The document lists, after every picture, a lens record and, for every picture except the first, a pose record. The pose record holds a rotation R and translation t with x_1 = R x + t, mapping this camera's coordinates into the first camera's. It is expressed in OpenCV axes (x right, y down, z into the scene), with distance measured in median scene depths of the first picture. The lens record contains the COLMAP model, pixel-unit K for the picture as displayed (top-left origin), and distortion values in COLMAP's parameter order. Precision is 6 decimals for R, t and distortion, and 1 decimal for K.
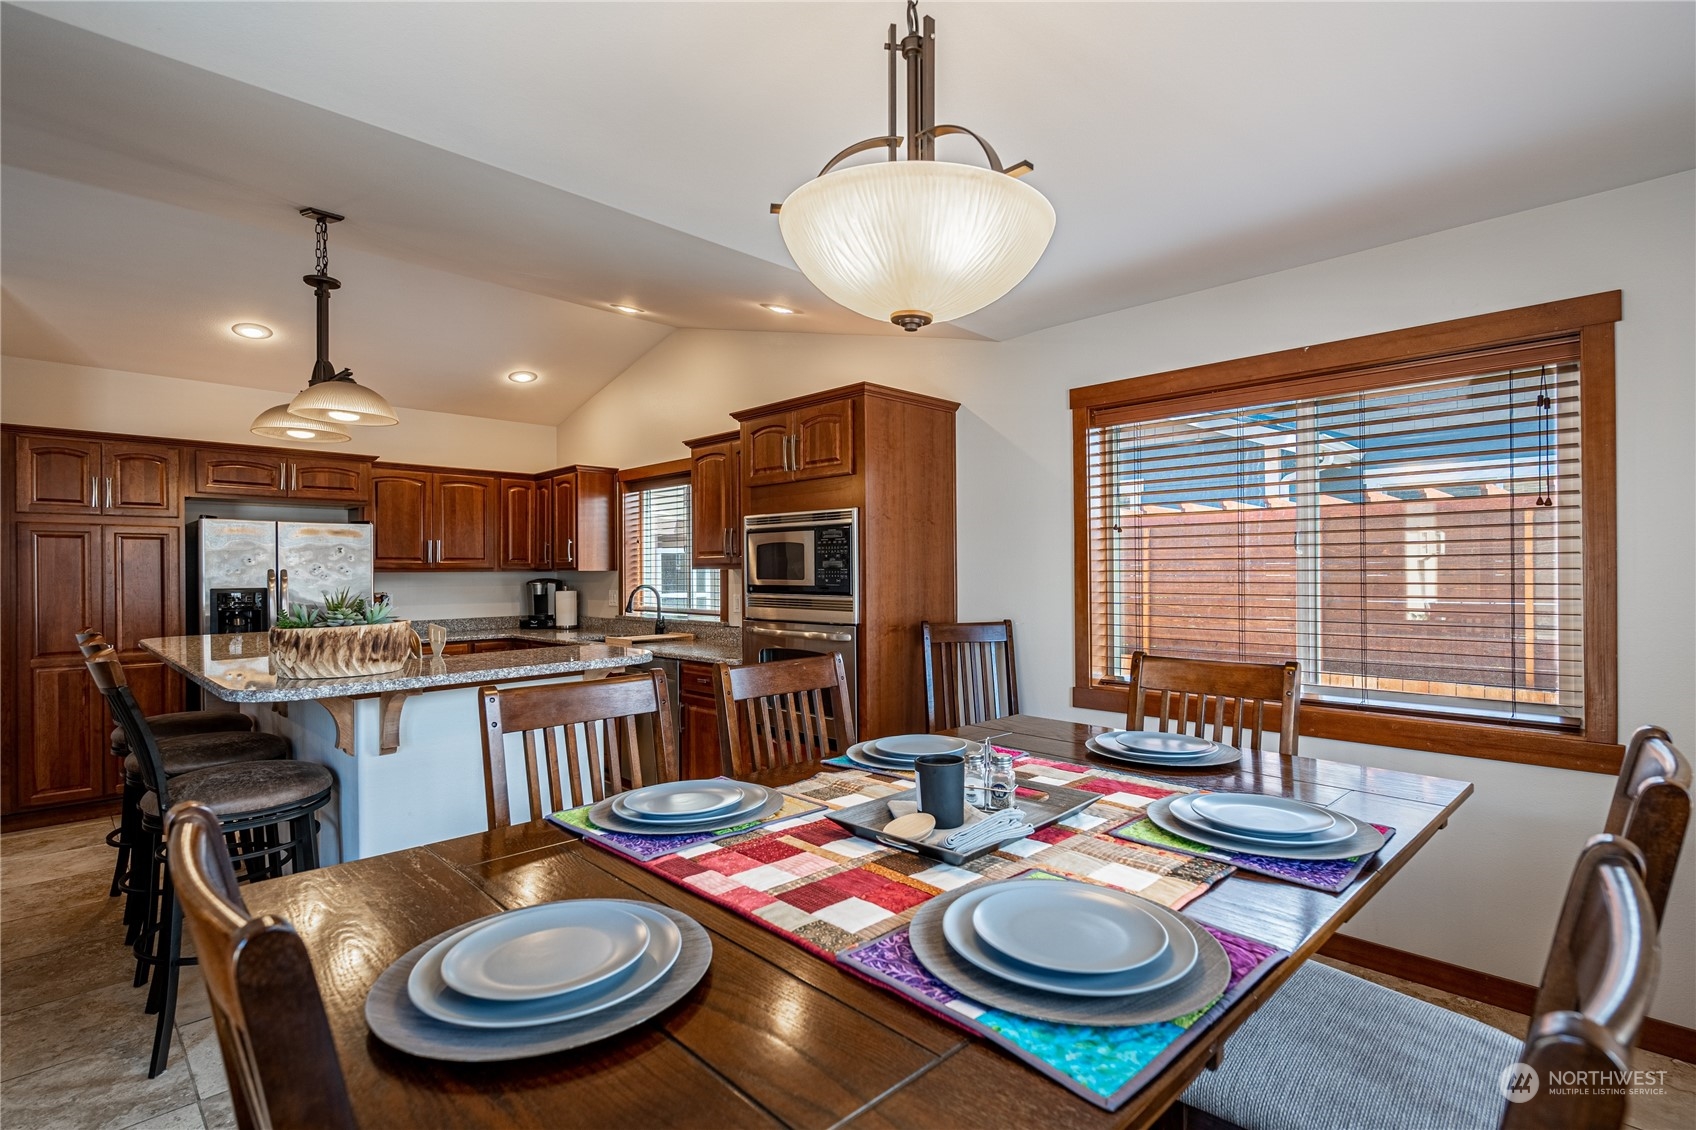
lens RADIAL K [[810.1, 0, 858.3], [0, 810.1, 560.8], [0, 0, 1]] dist [0.002051, 0.000578]
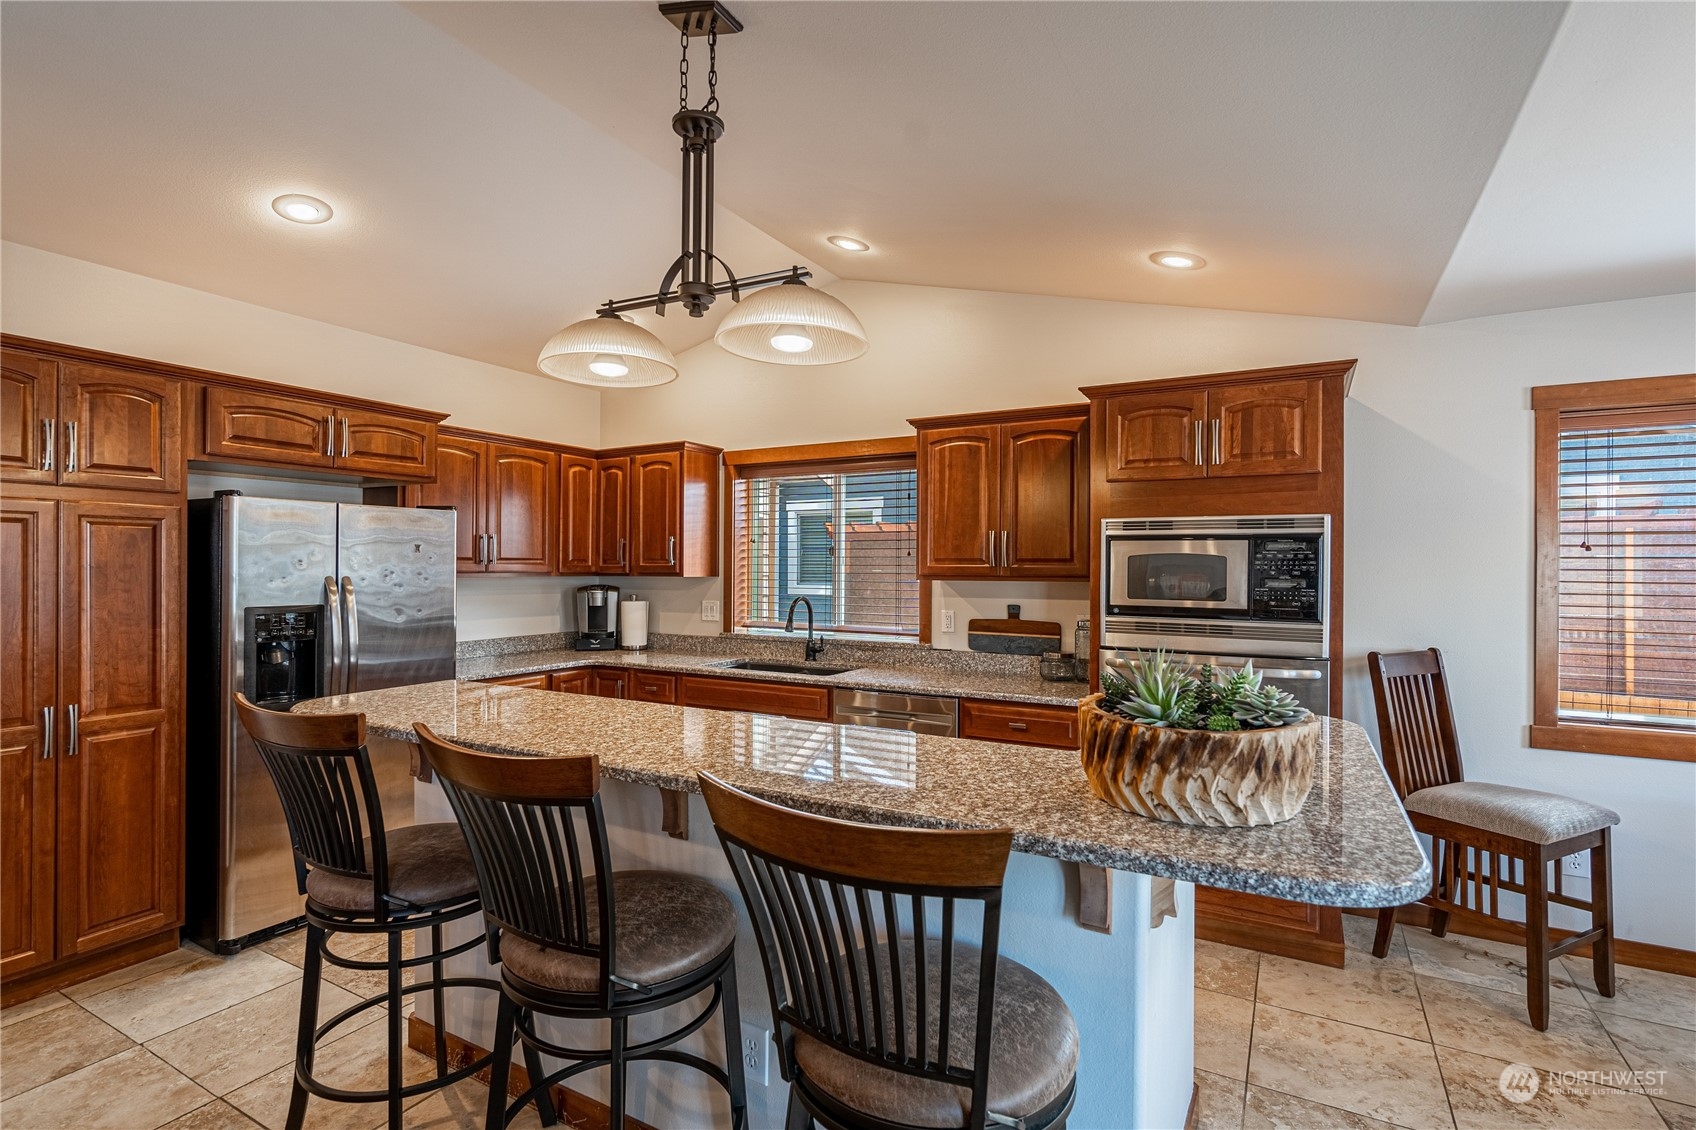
lens RADIAL K [[800.1, 0, 848.0], [0, 800.1, 565.0], [0, 0, 1]] dist [0.000363, -0.000169]
pose [[0.961004, 0.011872, 0.276279, -0.487641], [-0.015103, 0.999840, 0.009570, -0.010898], [-0.276122, -0.013369, 0.961030, 0.257510]]
